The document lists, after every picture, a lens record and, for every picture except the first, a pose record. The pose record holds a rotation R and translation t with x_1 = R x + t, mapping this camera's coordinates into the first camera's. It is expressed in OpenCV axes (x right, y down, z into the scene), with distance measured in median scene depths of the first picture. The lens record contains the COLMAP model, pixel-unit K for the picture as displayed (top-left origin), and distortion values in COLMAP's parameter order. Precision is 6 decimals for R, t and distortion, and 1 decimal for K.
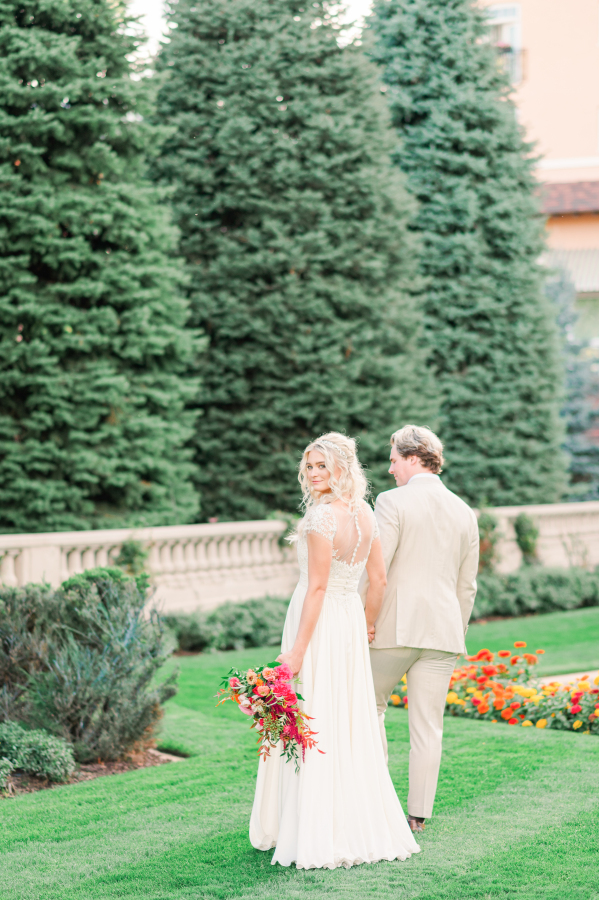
lens RADIAL K [[2746.9, 0, 299.5], [0, 2746.9, 450.0], [0, 0, 1]] dist [-0.023951, 0.138289]
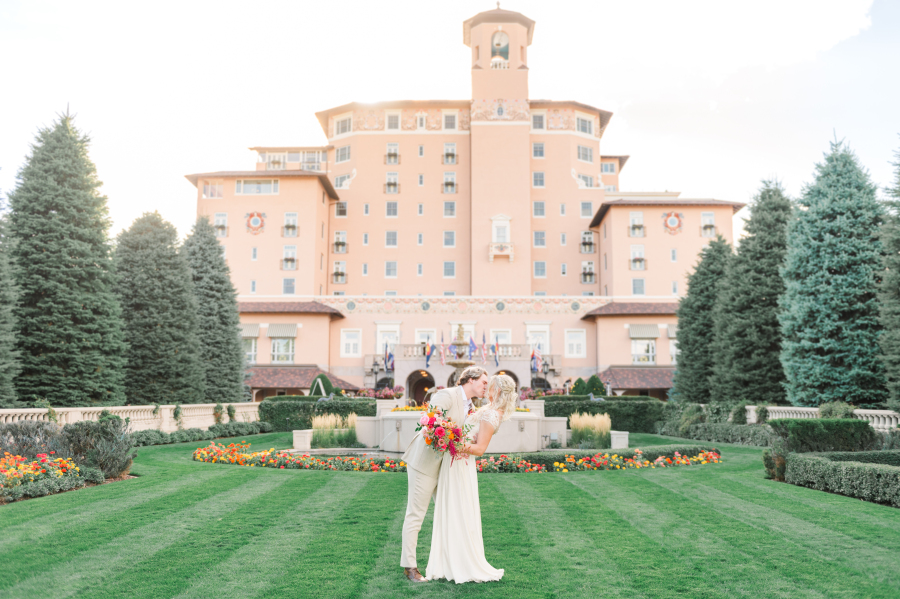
lens RADIAL K [[2746.9, 0, 450.0], [0, 2746.9, 299.5], [0, 0, 1]] dist [-0.023951, 0.138289]
pose [[0.841523, 0.067109, 0.536037, -1.384970], [-0.005888, 0.993334, -0.115118, 0.260358], [-0.540189, 0.093718, 0.836309, -1.764088]]
